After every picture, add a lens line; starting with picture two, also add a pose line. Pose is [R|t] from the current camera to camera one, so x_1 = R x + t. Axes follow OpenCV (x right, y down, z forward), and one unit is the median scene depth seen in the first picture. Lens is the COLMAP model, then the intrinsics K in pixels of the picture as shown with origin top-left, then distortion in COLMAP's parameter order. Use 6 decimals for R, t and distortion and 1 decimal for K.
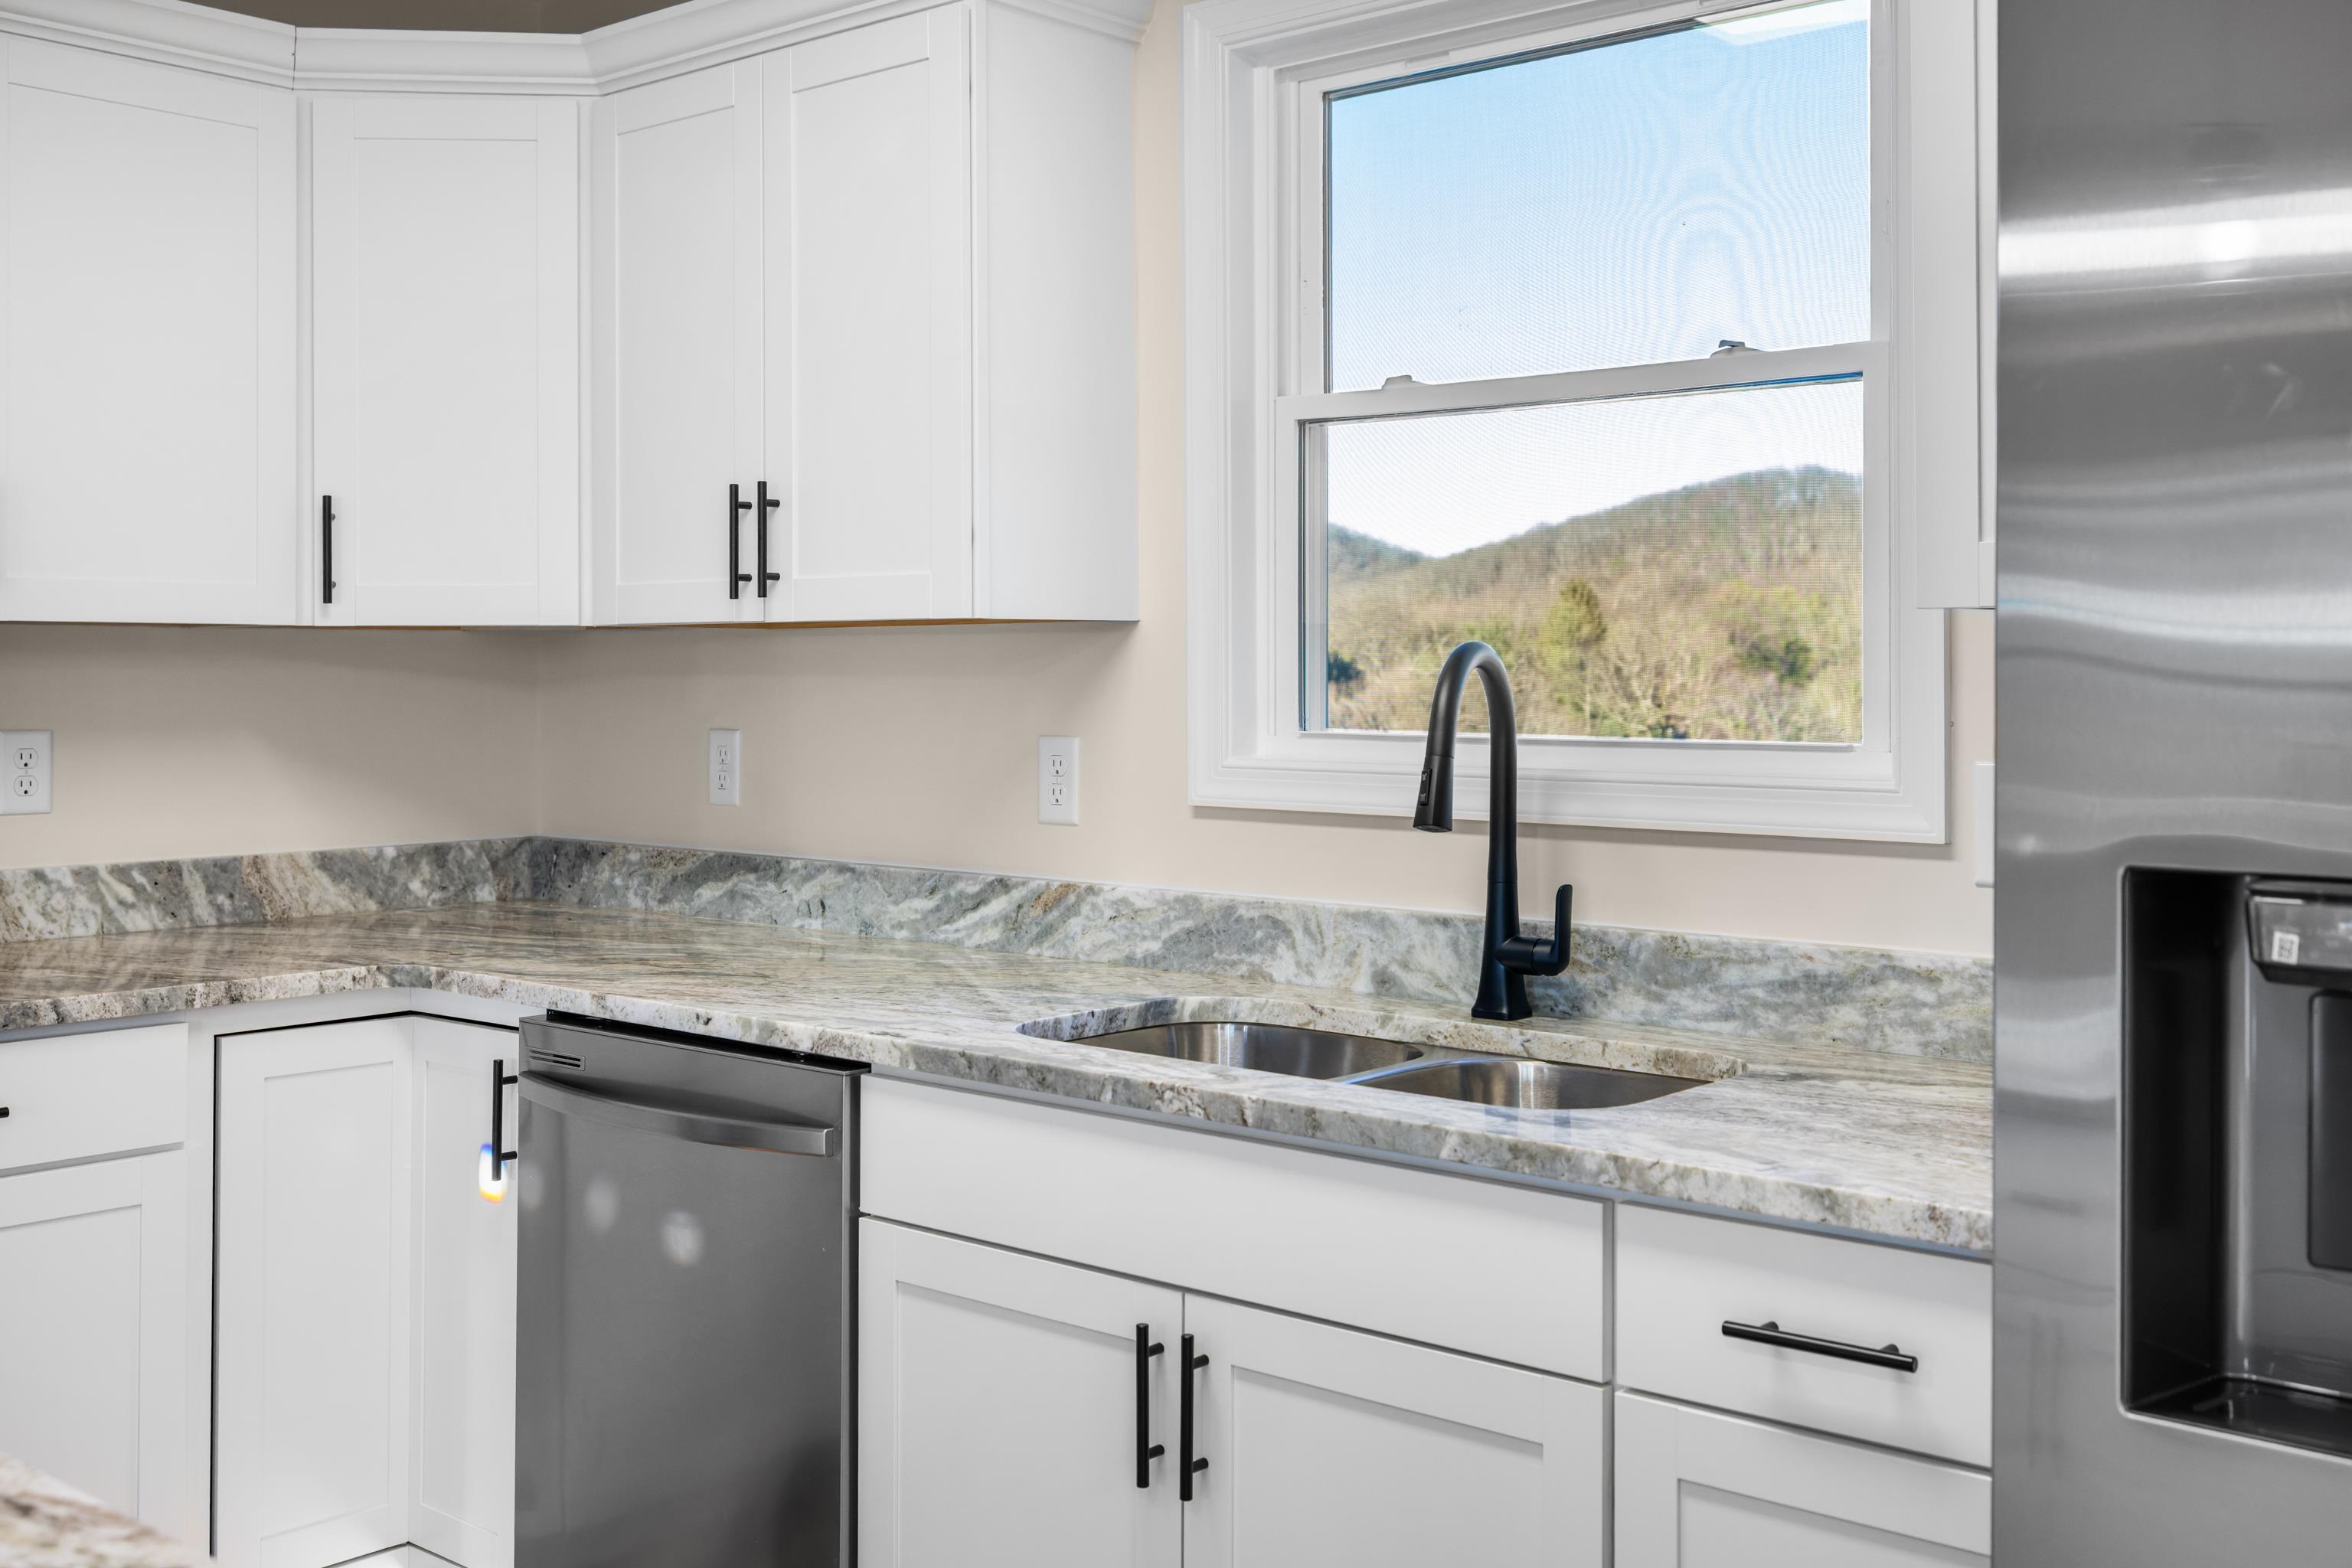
lens RADIAL K [[2281.1, 0, 1181.4], [0, 2281.1, 761.0], [0, 0, 1]] dist [-0.008968, 0.007958]
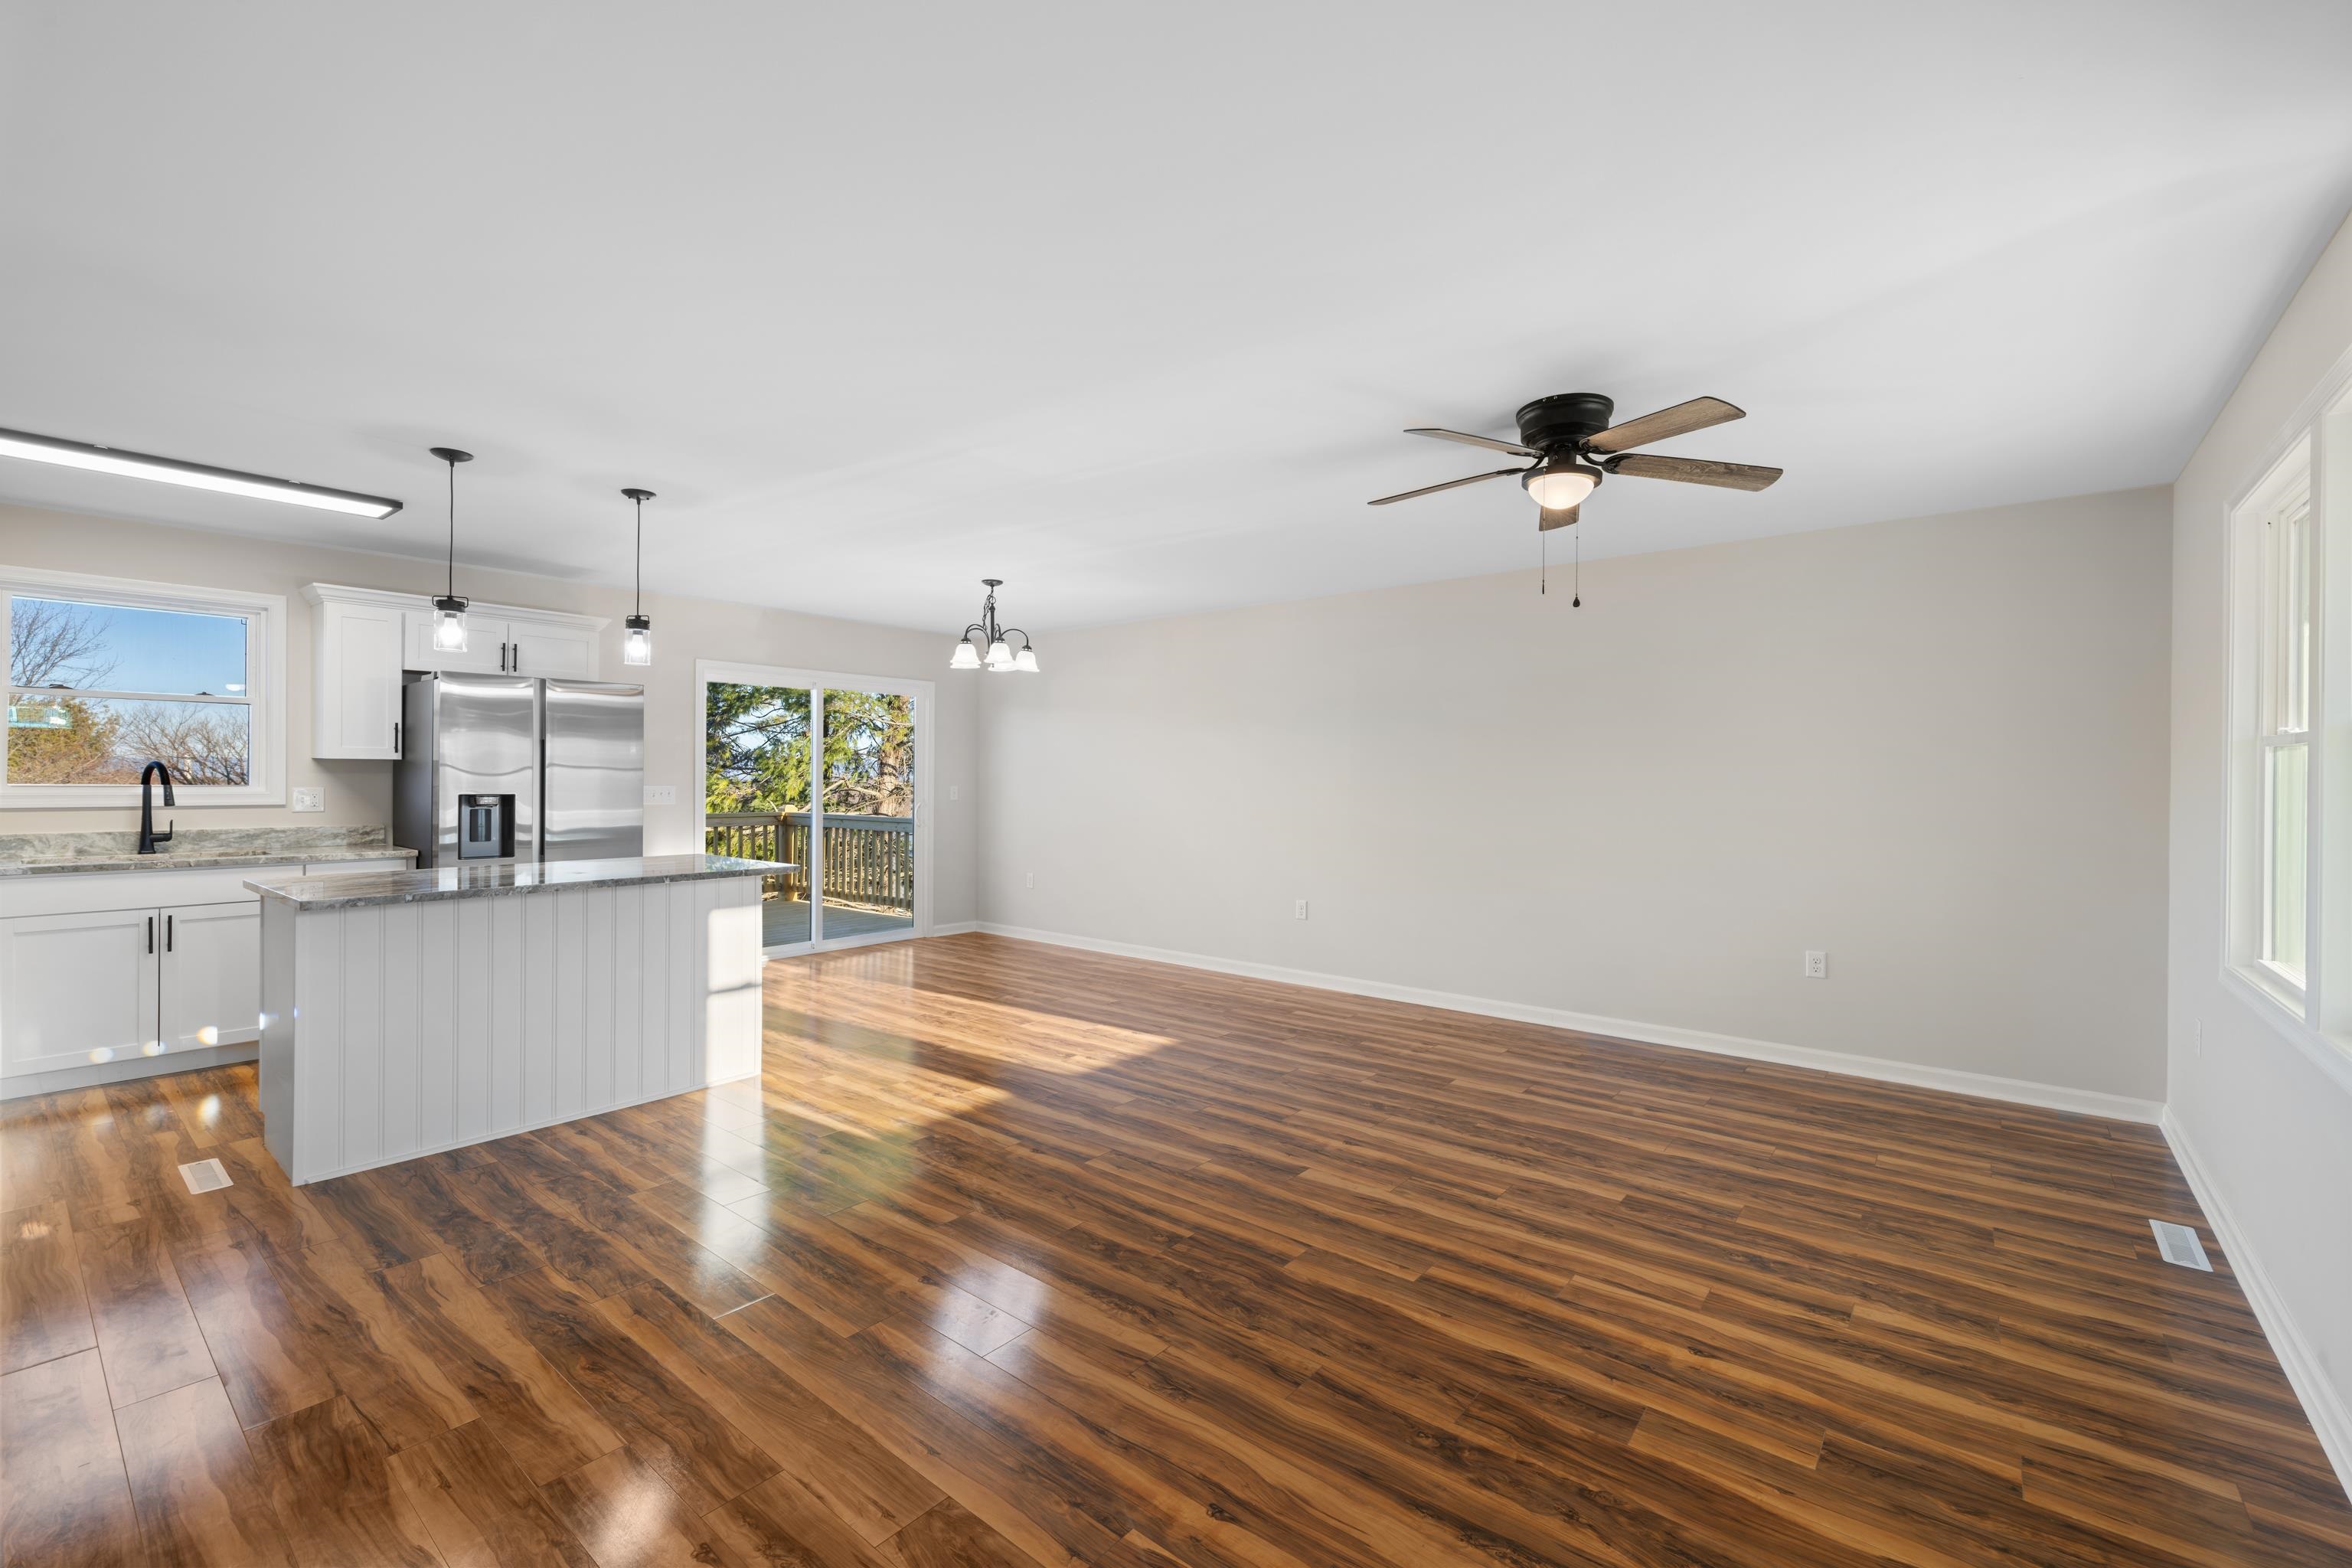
lens RADIAL K [[987.8, 0, 1175.4], [0, 987.8, 777.0], [0, 0, 1]] dist [-0.000150, -0.000083]
pose [[-0.022520, -0.000796, 0.999746, -1.649539], [0.028795, 0.999584, 0.001444, 0.025506], [-0.999332, 0.028820, -0.022487, -0.791672]]
